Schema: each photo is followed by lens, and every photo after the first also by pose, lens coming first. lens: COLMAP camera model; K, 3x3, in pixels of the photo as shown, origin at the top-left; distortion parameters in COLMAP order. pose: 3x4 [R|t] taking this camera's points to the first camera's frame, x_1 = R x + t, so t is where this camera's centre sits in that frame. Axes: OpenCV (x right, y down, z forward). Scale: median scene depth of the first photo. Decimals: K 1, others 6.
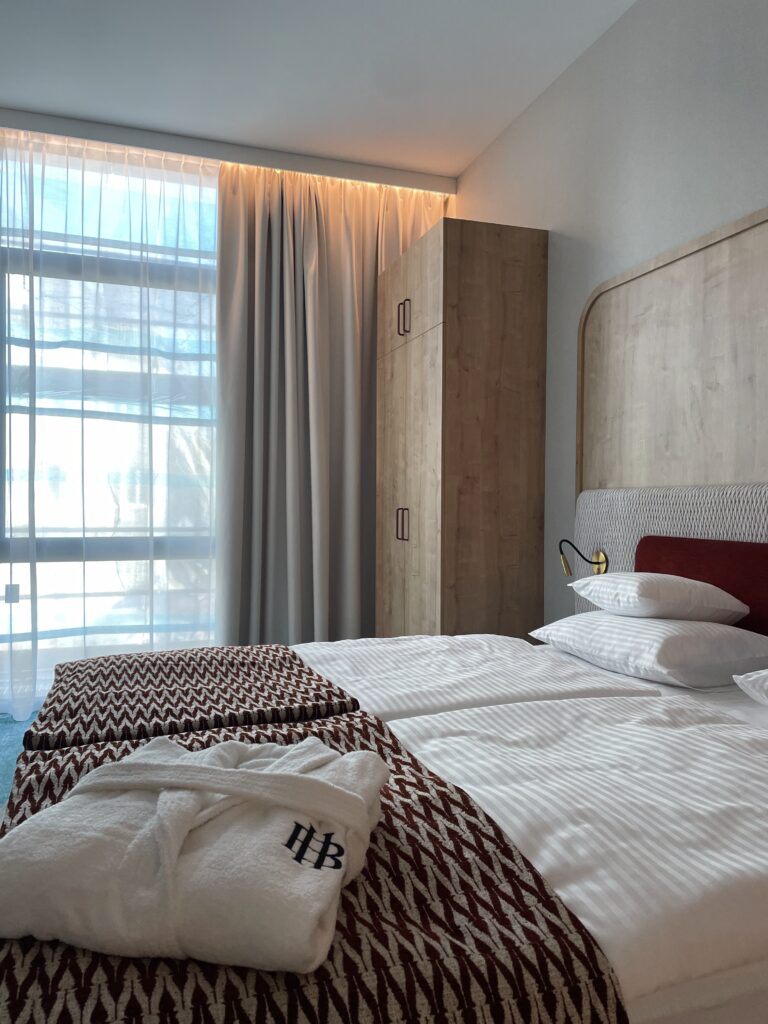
lens RADIAL K [[771.0, 0, 388.8], [0, 771.0, 524.9], [0, 0, 1]] dist [0.086860, -0.113763]
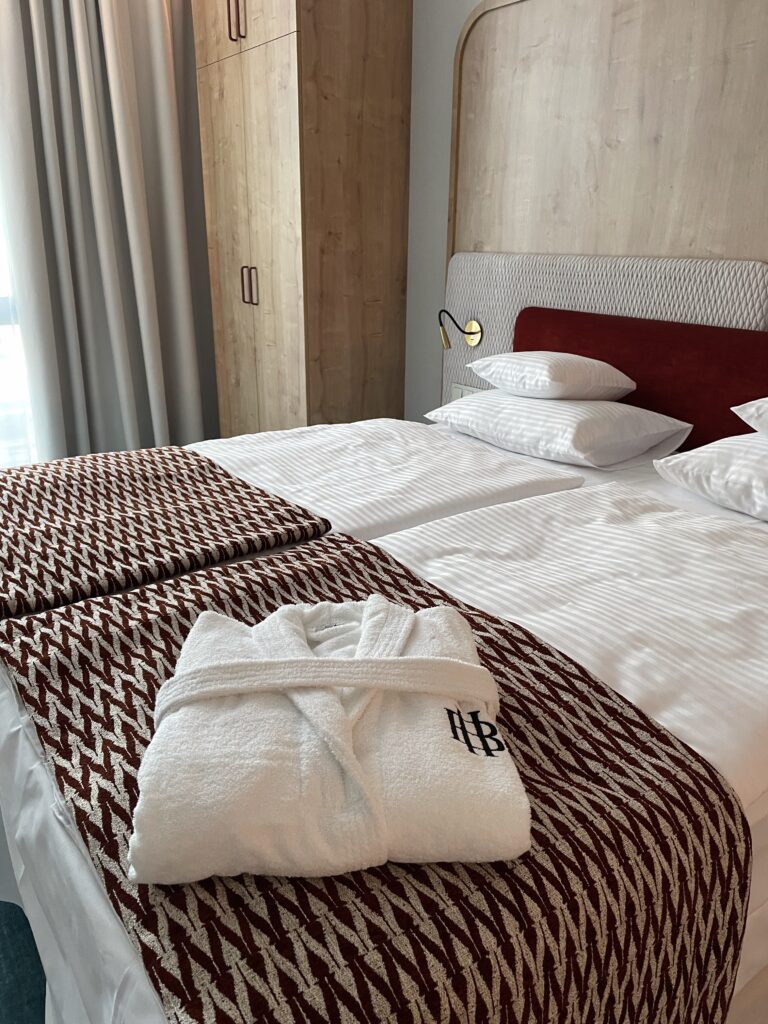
lens RADIAL K [[771.0, 0, 388.8], [0, 771.0, 524.9], [0, 0, 1]] dist [0.086860, -0.113763]
pose [[0.958273, -0.089542, 0.271470, -0.153293], [-0.004083, 0.945290, 0.326206, -0.052972], [-0.285827, -0.313703, 0.905480, 0.078531]]
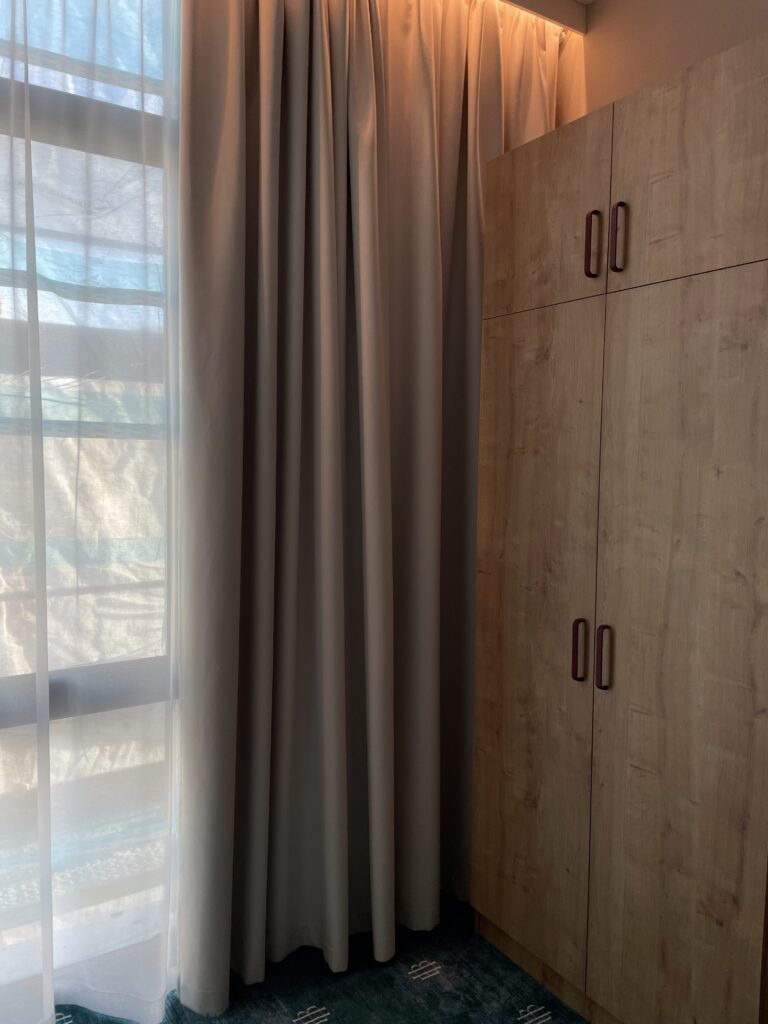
lens RADIAL K [[771.6, 0, 362.9], [0, 771.6, 513.2], [0, 0, 1]] dist [0.002283, 0.001483]
pose [[0.973228, -0.006764, 0.229743, -0.384614], [-0.005221, 0.998658, 0.051521, -0.187172], [-0.229784, -0.051341, 0.971887, 0.861334]]
